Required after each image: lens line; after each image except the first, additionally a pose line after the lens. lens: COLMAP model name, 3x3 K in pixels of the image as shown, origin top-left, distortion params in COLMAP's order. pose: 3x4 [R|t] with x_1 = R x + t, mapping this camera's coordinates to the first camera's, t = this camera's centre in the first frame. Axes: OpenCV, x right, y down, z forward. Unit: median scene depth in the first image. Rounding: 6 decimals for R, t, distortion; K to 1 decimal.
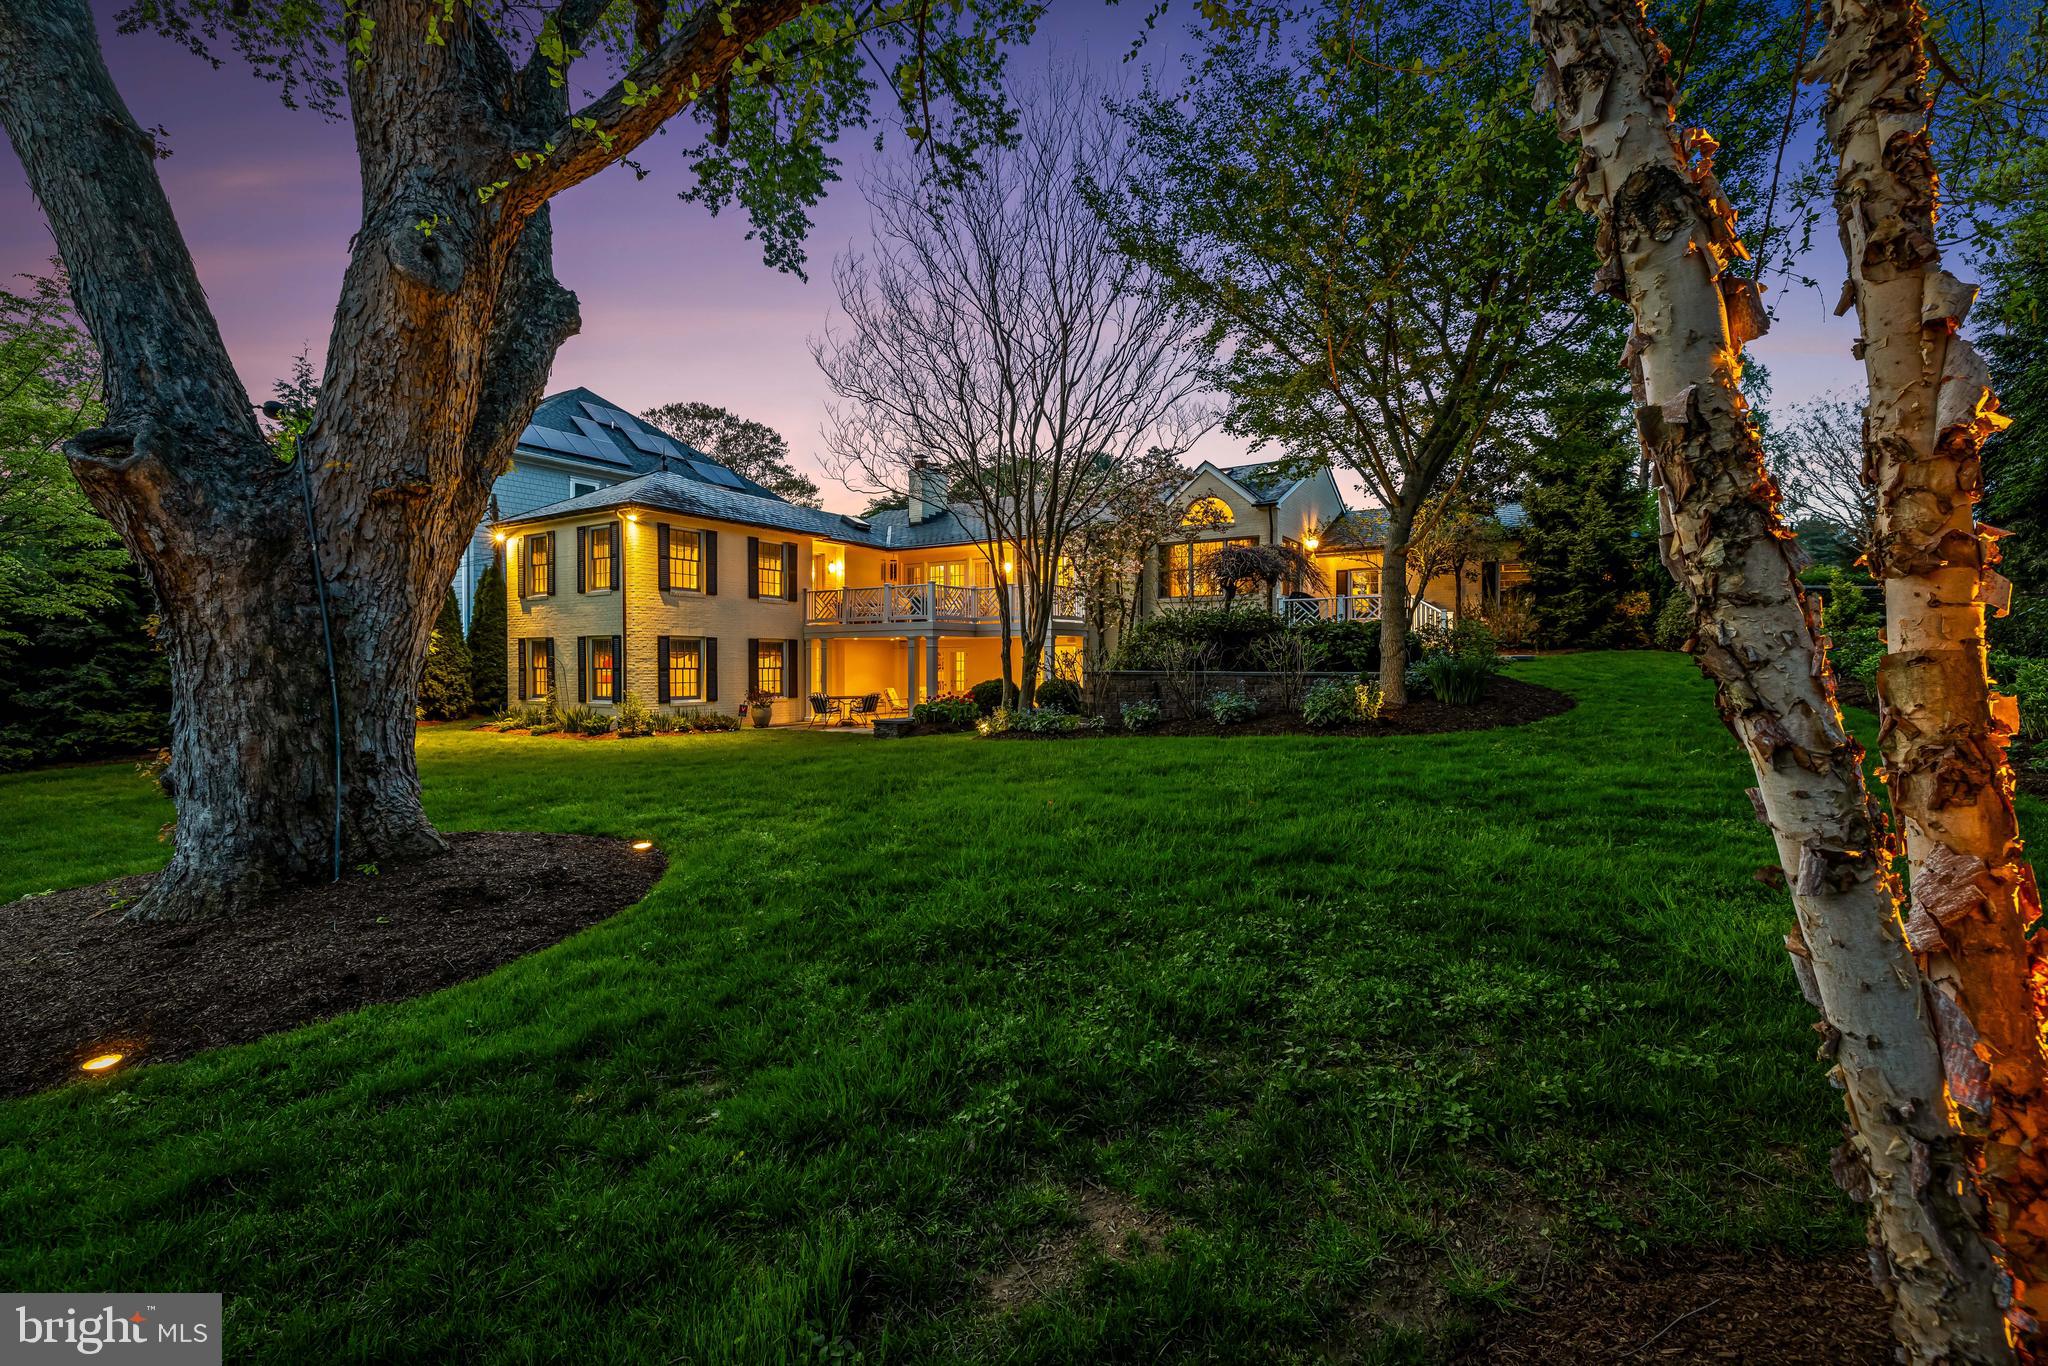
lens RADIAL K [[872.2, 0, 1024.0], [0, 872.2, 683.0], [0, 0, 1]] dist [-0.000068, 0.000001]
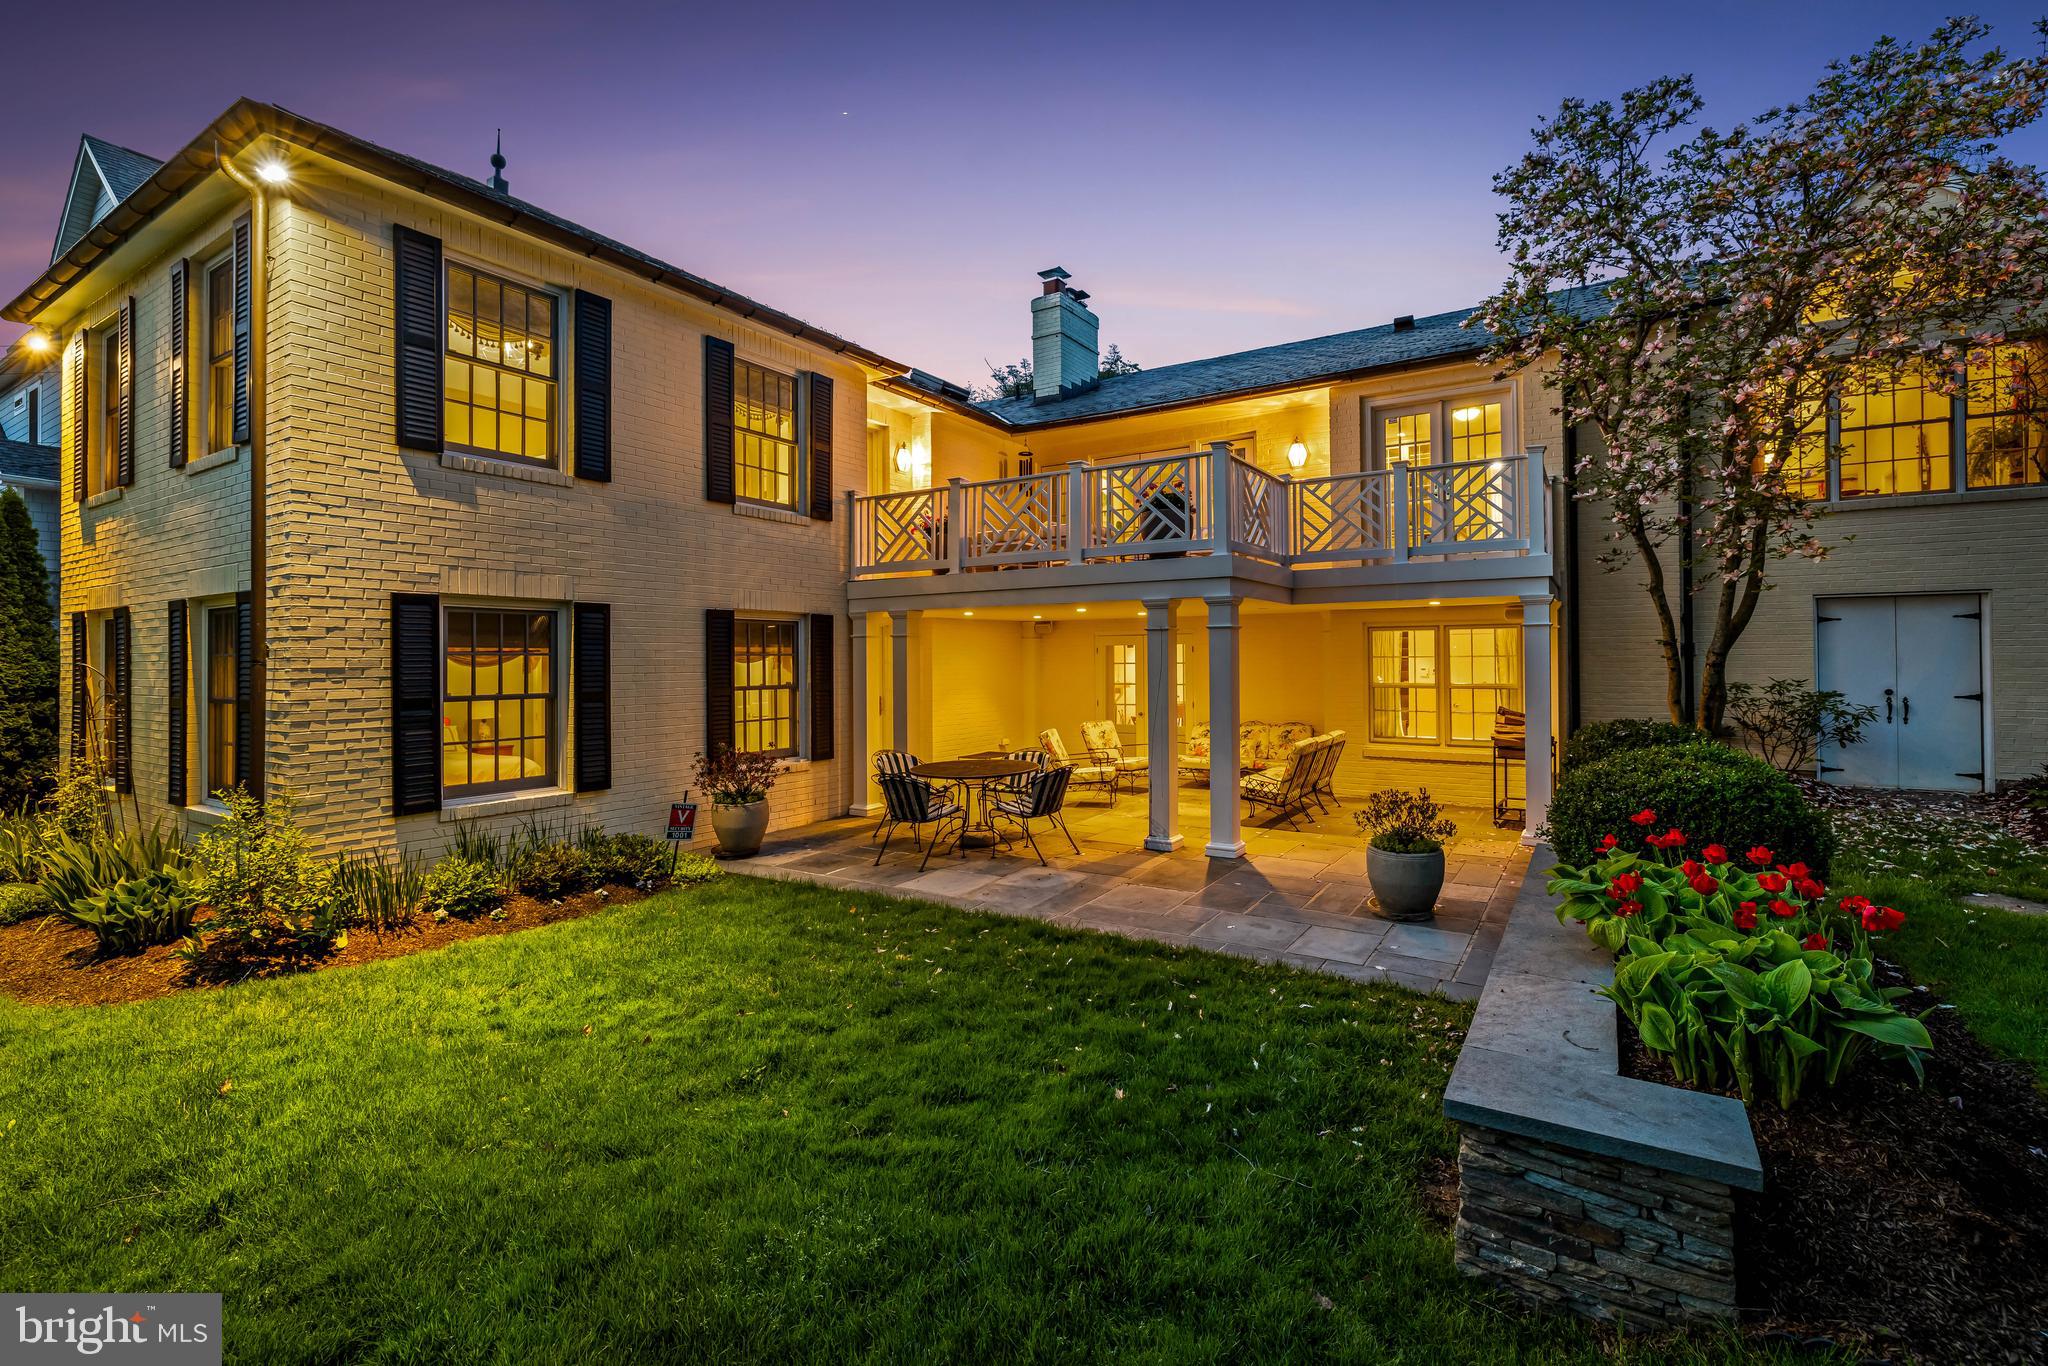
lens RADIAL K [[903.8, 0, 1030.5], [0, 903.8, 662.7], [0, 0, 1]] dist [0.000317, 0.000049]
pose [[0.999948, -0.007681, -0.006683, -0.178680], [0.007552, 0.999789, -0.019119, -0.020341], [0.006829, 0.019067, 0.999795, 0.628240]]
